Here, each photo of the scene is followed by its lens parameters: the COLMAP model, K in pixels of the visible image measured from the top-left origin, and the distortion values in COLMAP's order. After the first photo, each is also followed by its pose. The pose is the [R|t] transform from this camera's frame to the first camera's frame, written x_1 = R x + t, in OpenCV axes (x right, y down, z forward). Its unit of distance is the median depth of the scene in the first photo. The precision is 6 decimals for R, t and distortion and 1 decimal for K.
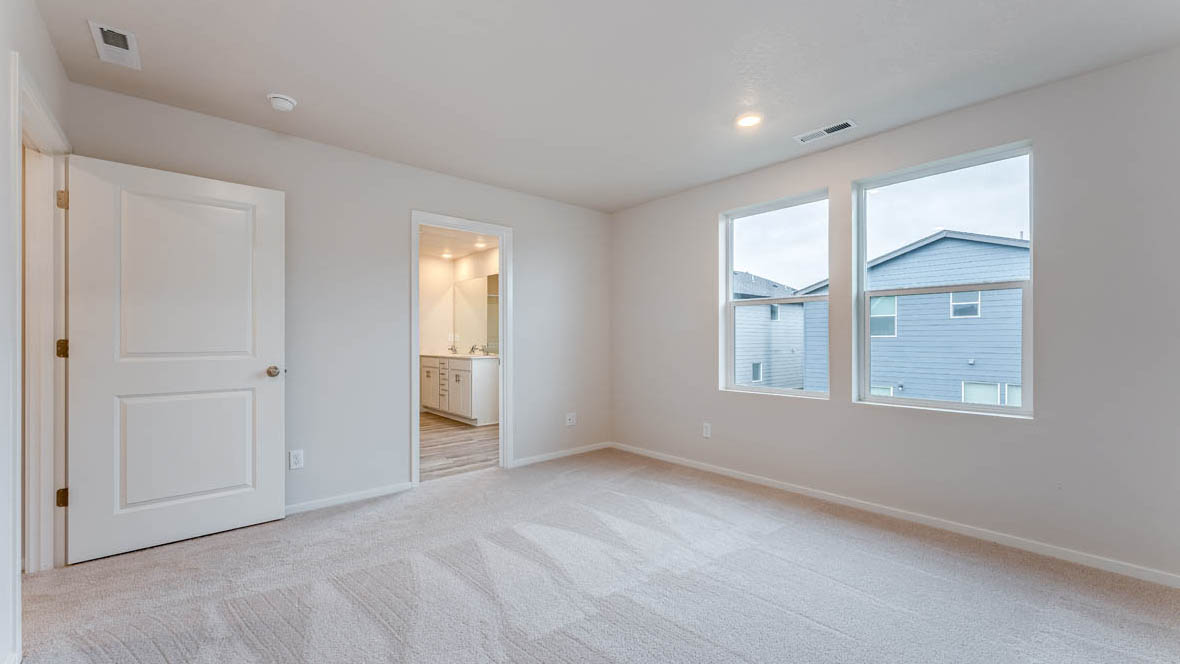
lens RADIAL K [[481.0, 0, 607.0], [0, 481.0, 331.1], [0, 0, 1]] dist [0.001012, 0.000024]
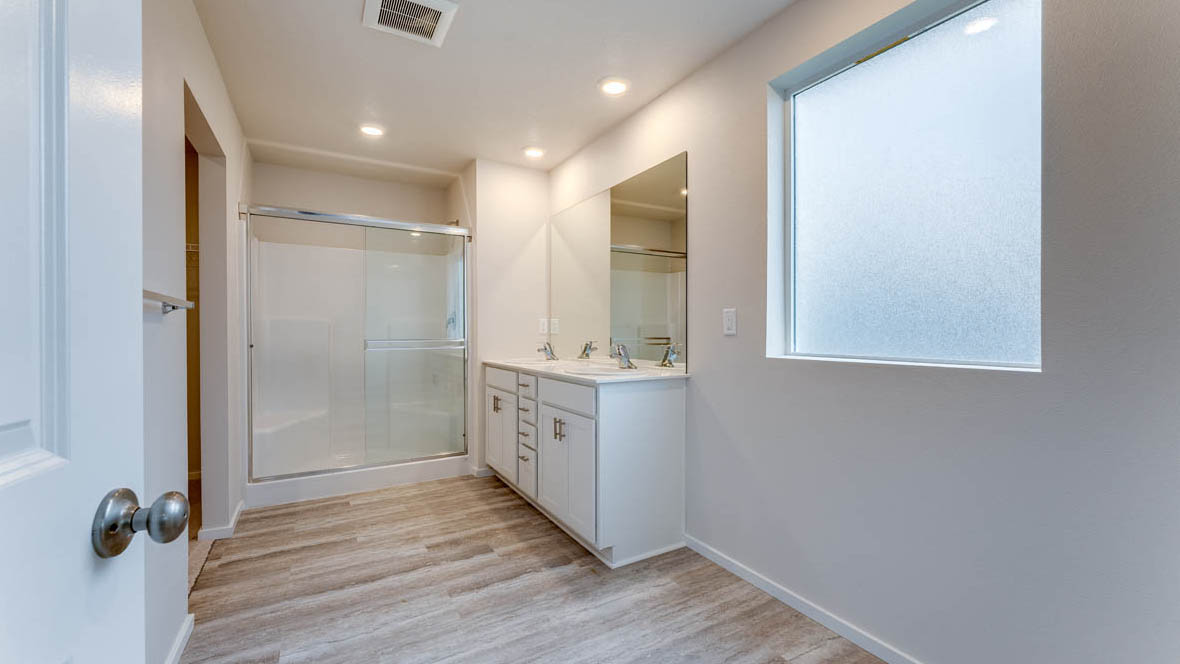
lens RADIAL K [[481.0, 0, 607.0], [0, 481.0, 331.1], [0, 0, 1]] dist [0.001012, 0.000024]
pose [[0.982497, -0.000015, -0.186278, -0.186230], [0.001844, 0.999952, 0.009644, 0.015166], [0.186268, -0.009818, 0.982450, 0.584292]]
